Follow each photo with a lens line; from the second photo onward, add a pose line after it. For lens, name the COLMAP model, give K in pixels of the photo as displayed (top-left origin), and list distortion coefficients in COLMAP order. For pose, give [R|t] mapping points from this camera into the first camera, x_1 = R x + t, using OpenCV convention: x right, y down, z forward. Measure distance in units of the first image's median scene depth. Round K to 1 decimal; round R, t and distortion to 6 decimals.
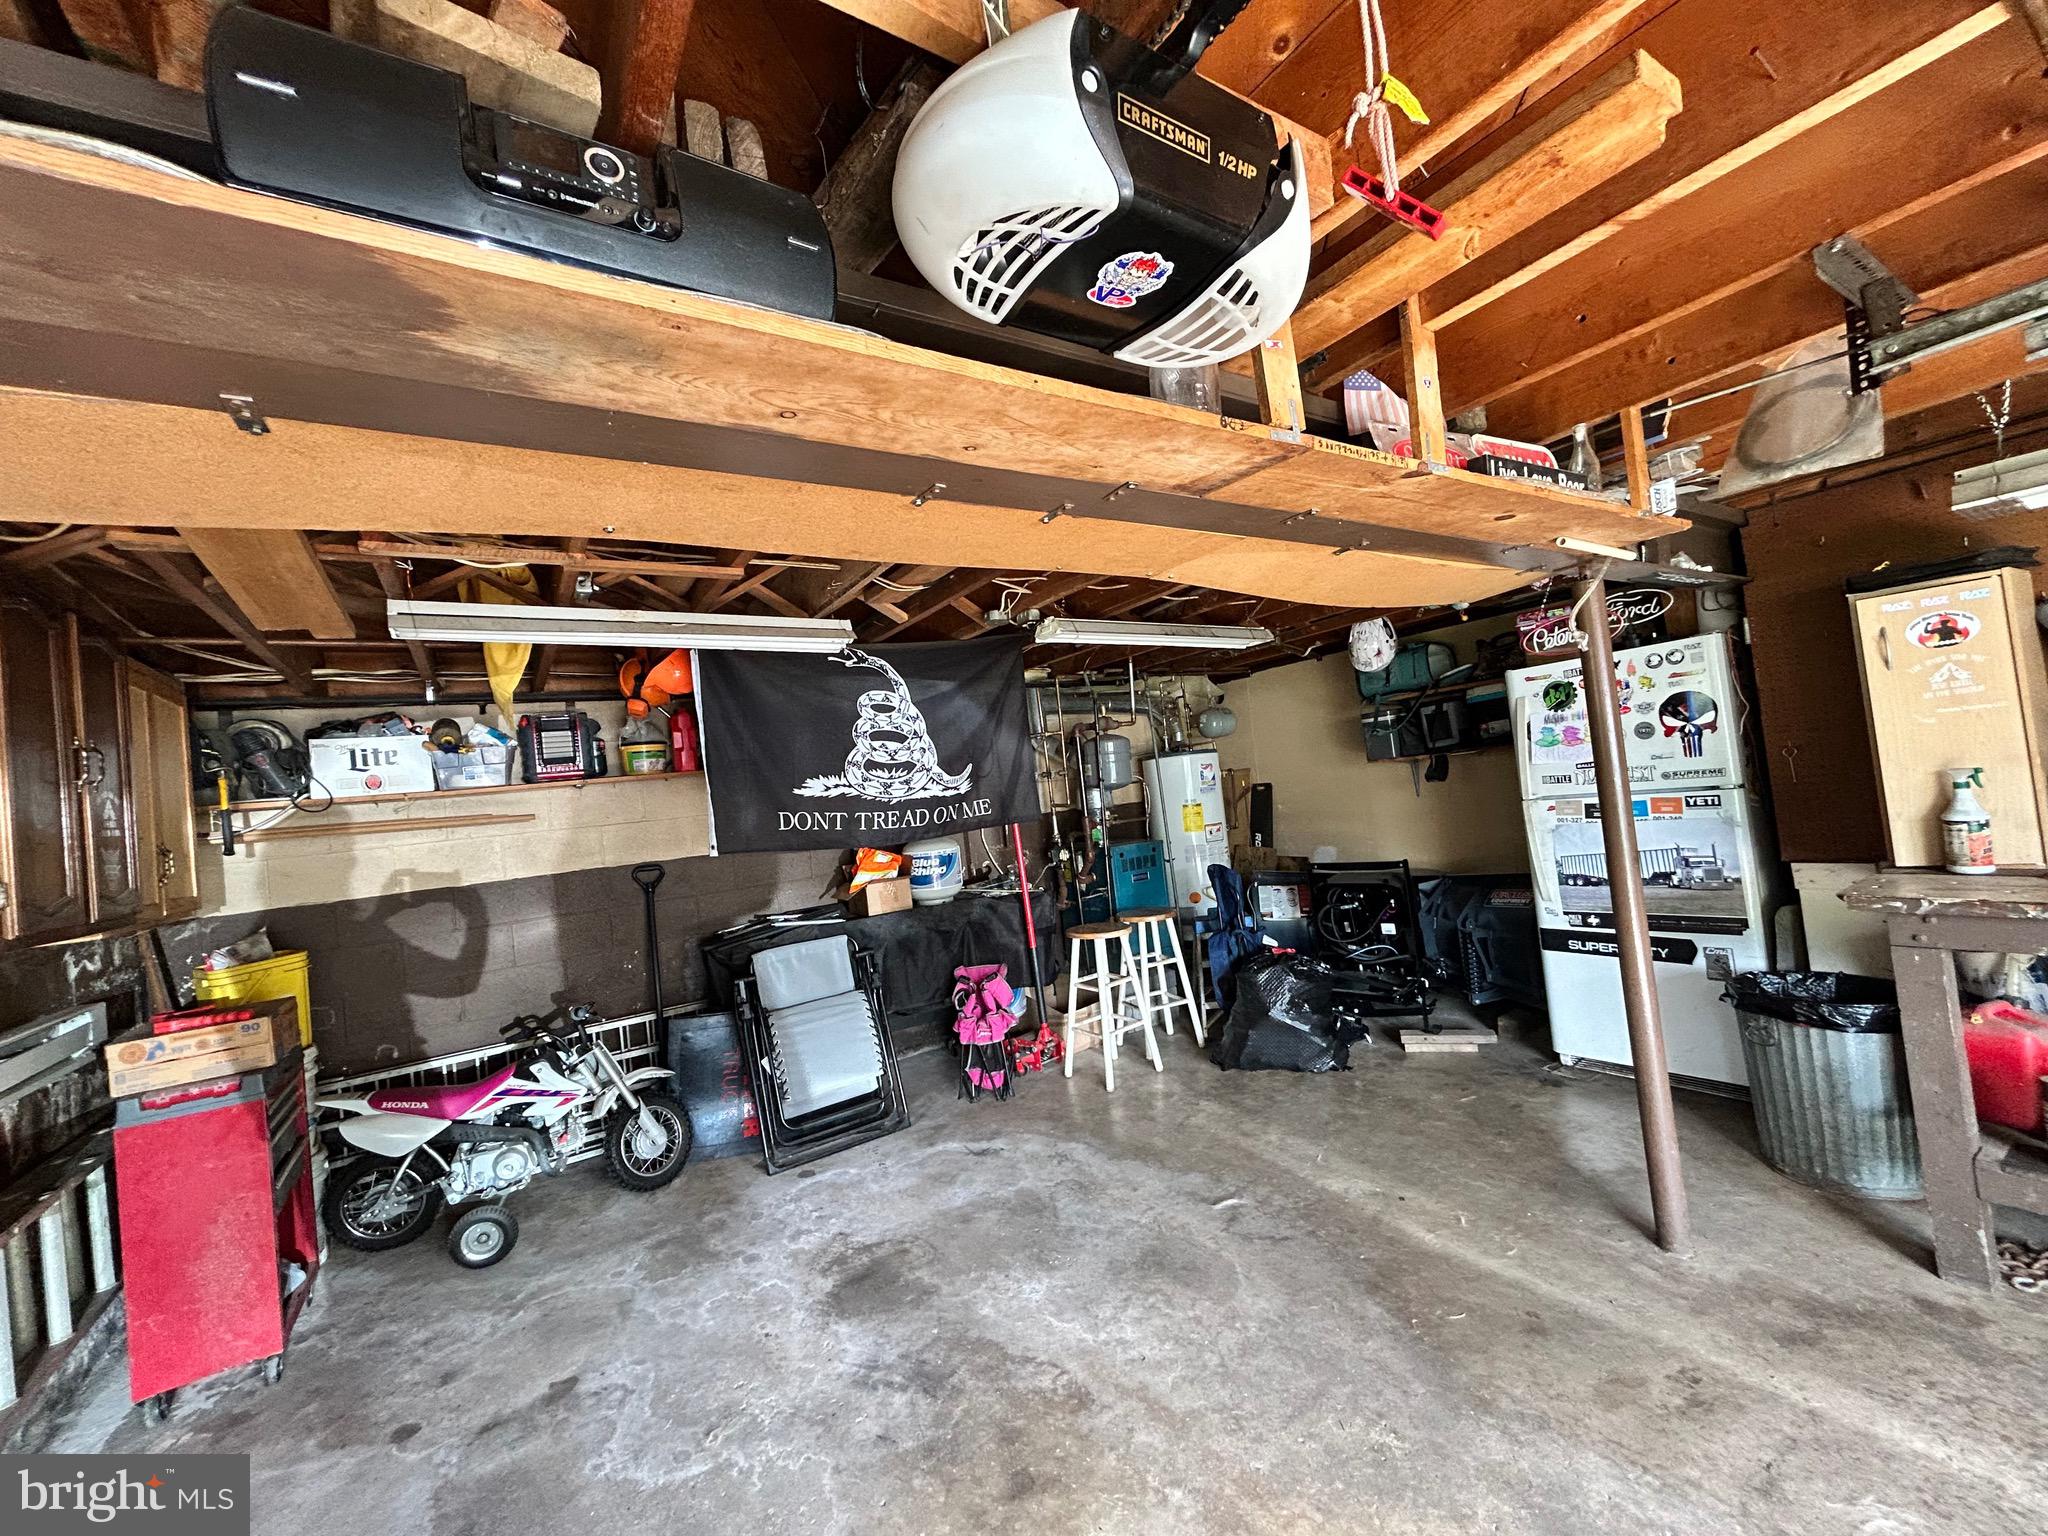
lens RADIAL K [[825.0, 0, 1021.3], [0, 825.0, 766.1], [0, 0, 1]] dist [0.001284, -0.000172]
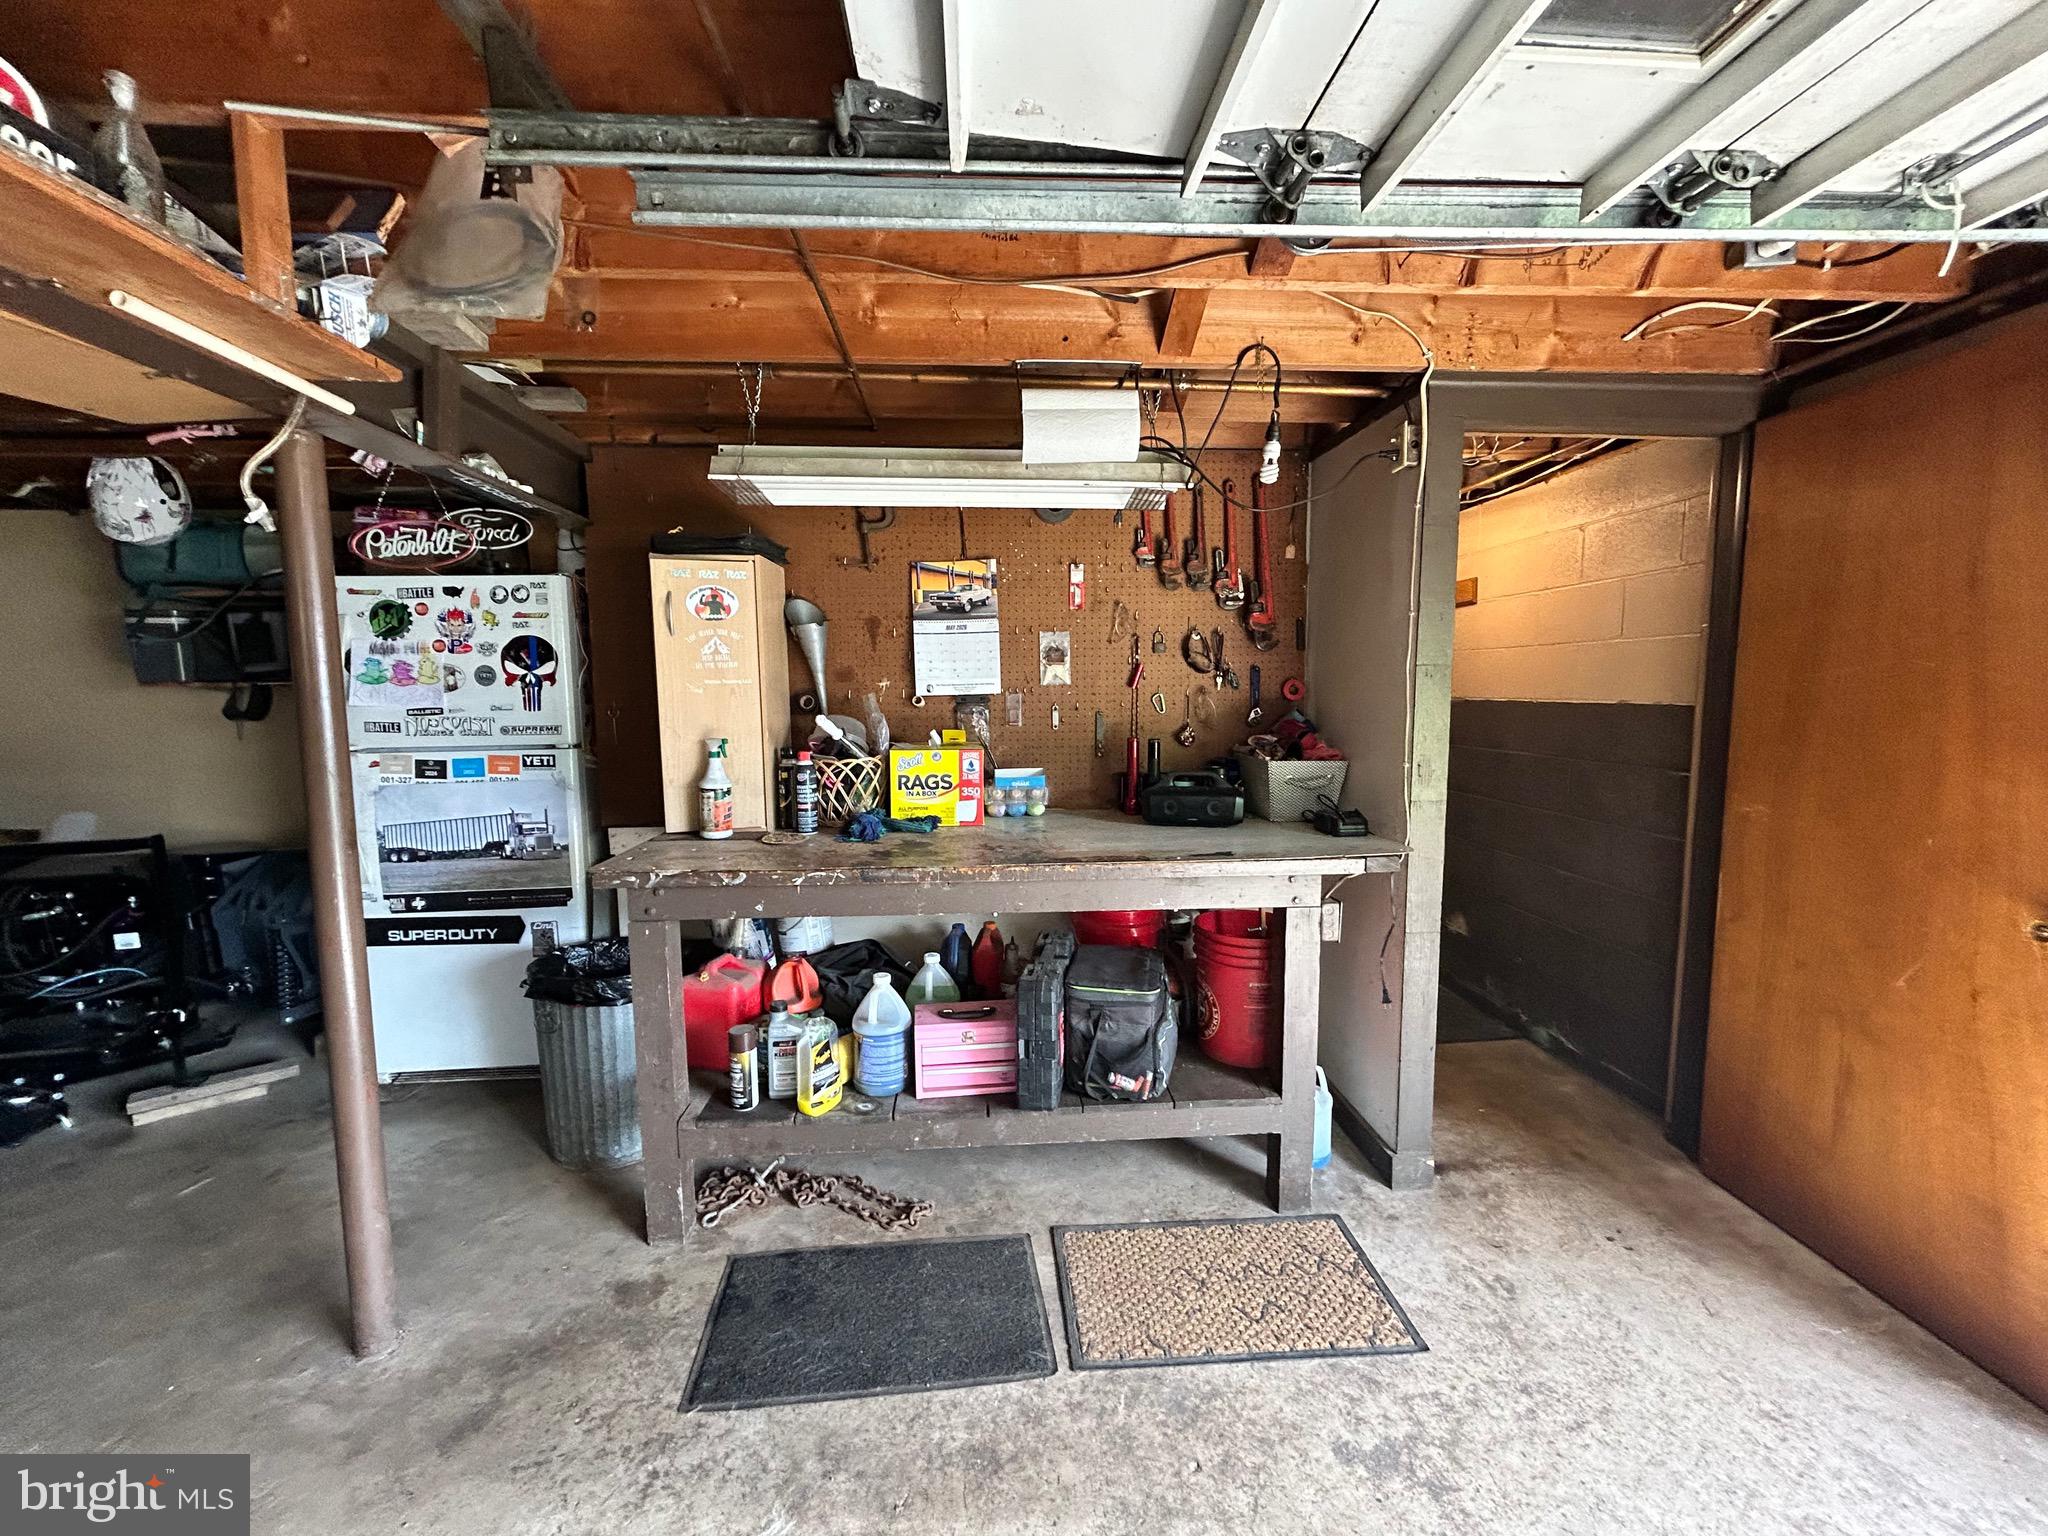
lens RADIAL K [[825.0, 0, 1021.3], [0, 825.0, 766.1], [0, 0, 1]] dist [0.001284, -0.000172]
pose [[0.488905, 0.020387, 0.872099, 0.296122], [-0.074602, 0.997042, 0.018514, -0.007536], [-0.869141, -0.074111, 0.488979, 0.106379]]
